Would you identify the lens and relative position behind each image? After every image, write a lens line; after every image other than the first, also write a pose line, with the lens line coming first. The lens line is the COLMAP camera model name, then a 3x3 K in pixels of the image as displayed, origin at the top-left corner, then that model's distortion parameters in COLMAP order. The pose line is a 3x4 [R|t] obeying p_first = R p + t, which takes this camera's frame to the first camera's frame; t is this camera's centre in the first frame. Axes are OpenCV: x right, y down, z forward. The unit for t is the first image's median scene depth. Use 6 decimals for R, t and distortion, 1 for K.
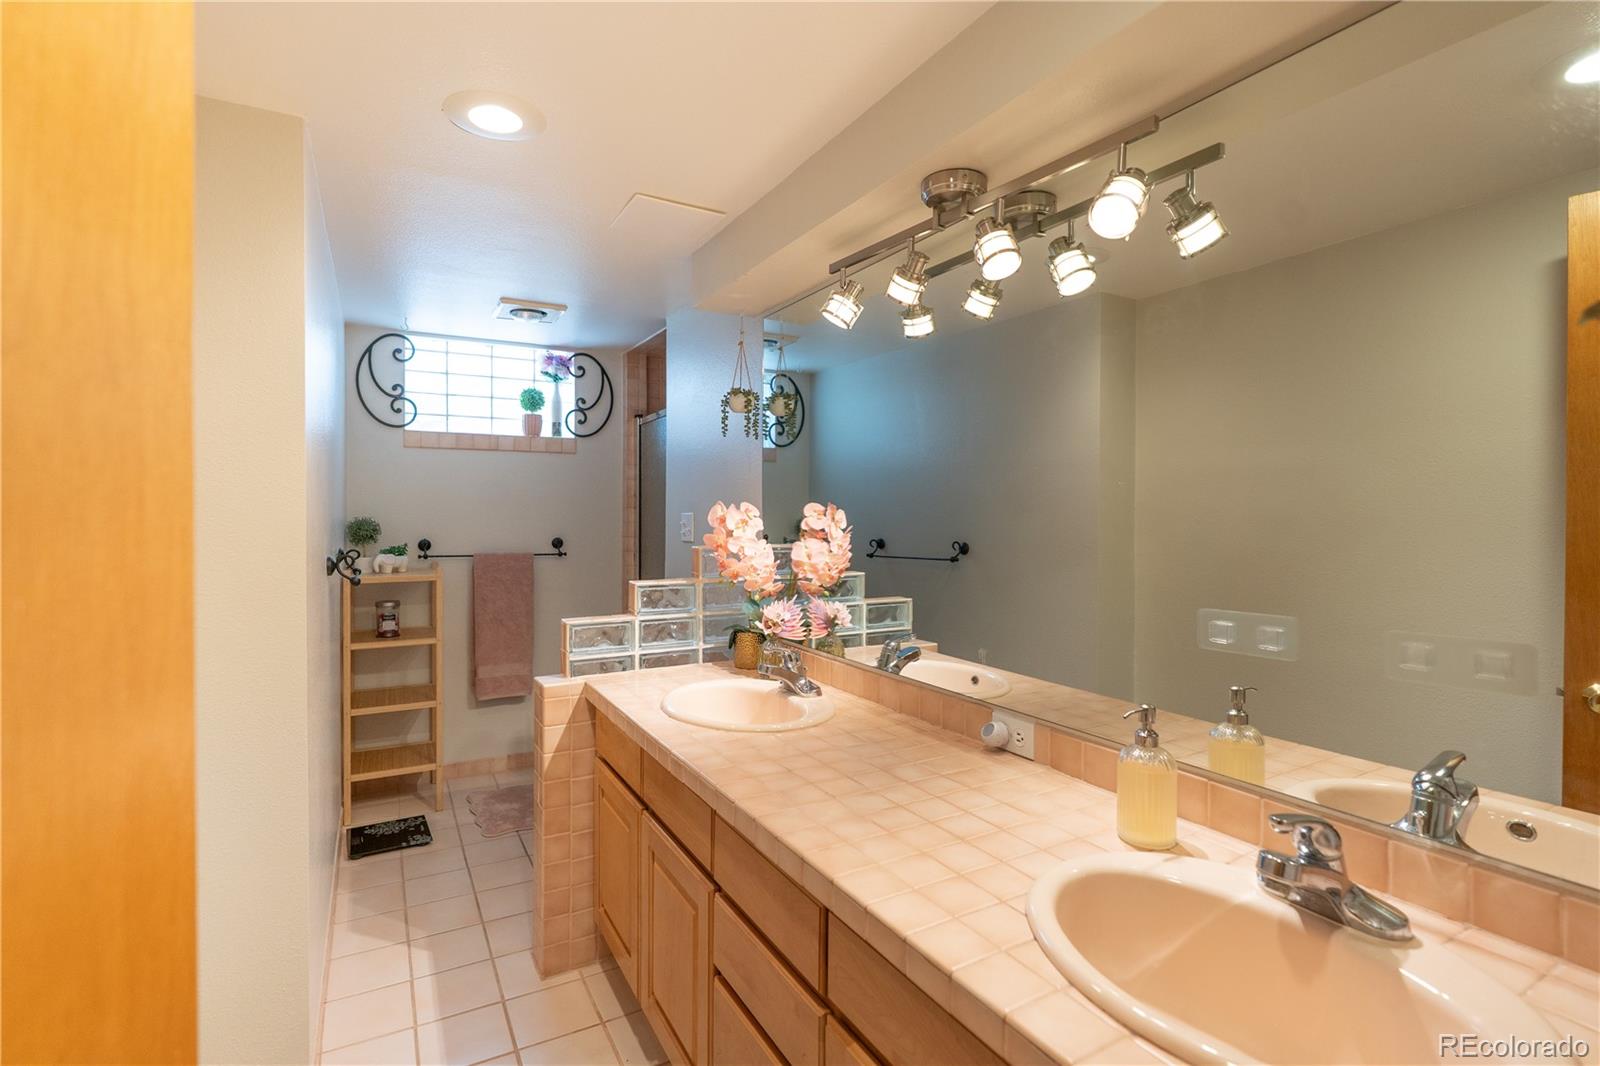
lens RADIAL K [[745.6, 0, 798.9], [0, 745.6, 525.4], [0, 0, 1]] dist [-0.008649, 0.002228]
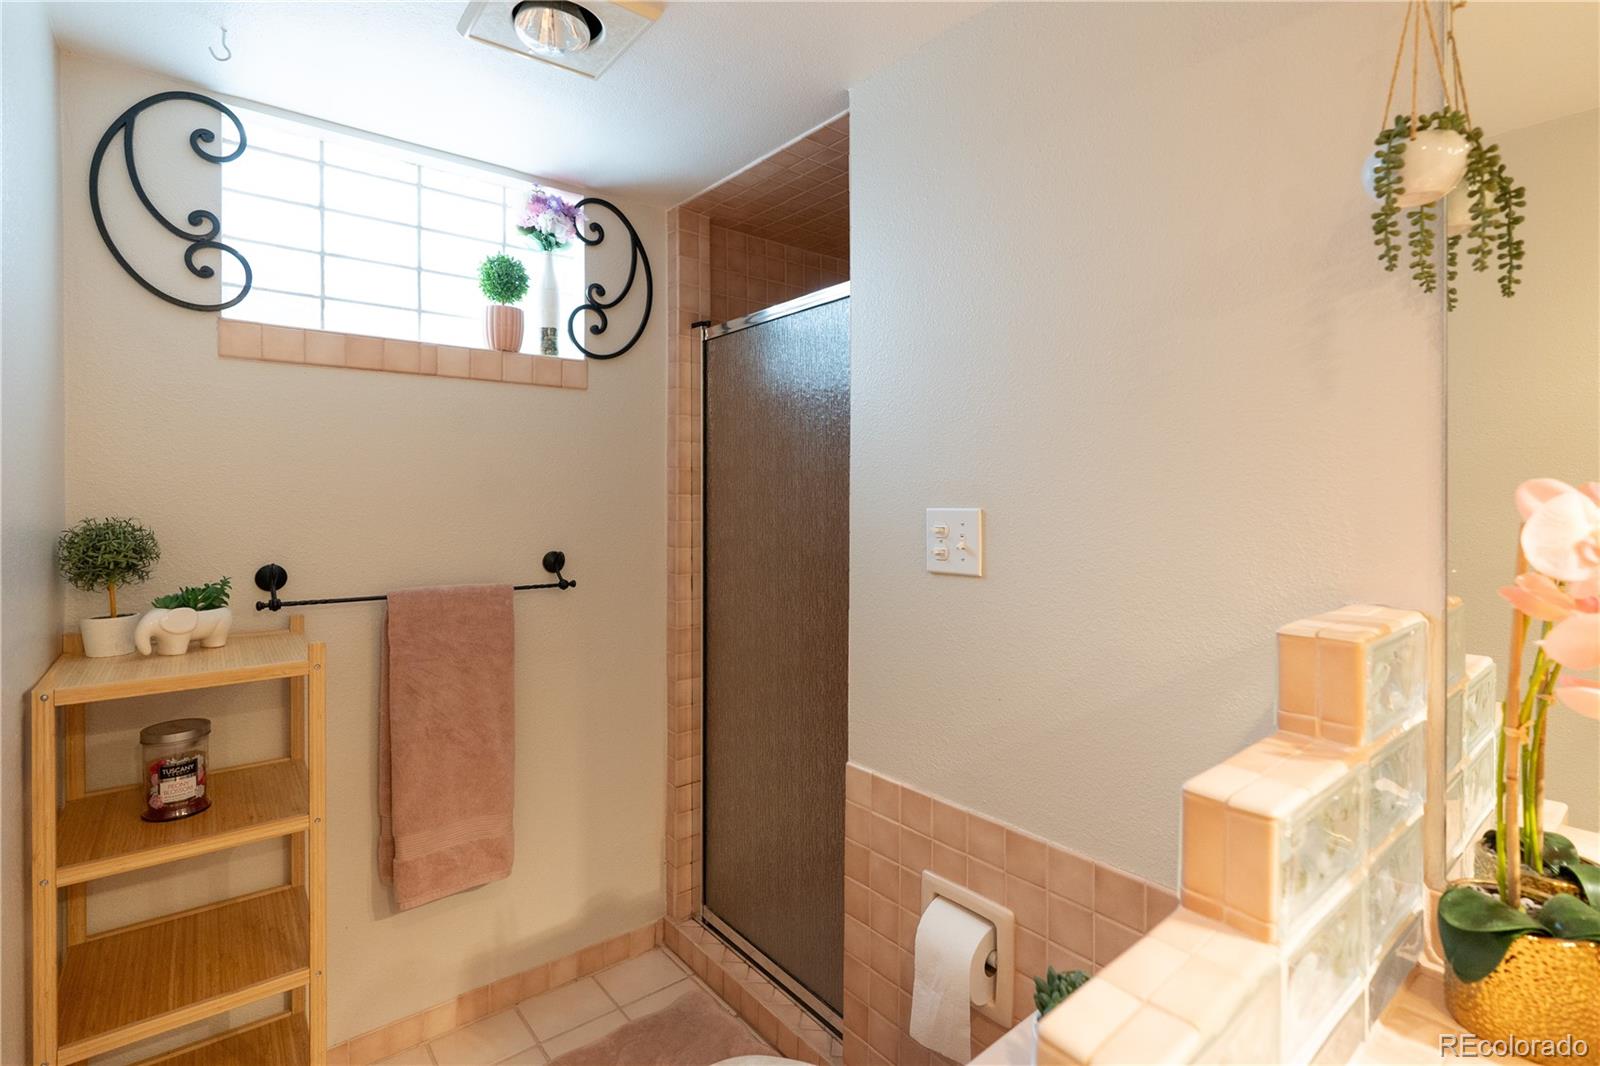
lens RADIAL K [[745.6, 0, 800.3], [0, 745.6, 506.1], [0, 0, 1]] dist [-0.008649, 0.002228]
pose [[0.985206, -0.000085, 0.171376, -0.257855], [-0.000828, 0.999986, 0.005255, -0.018698], [-0.171374, -0.005319, 0.985192, 0.489698]]
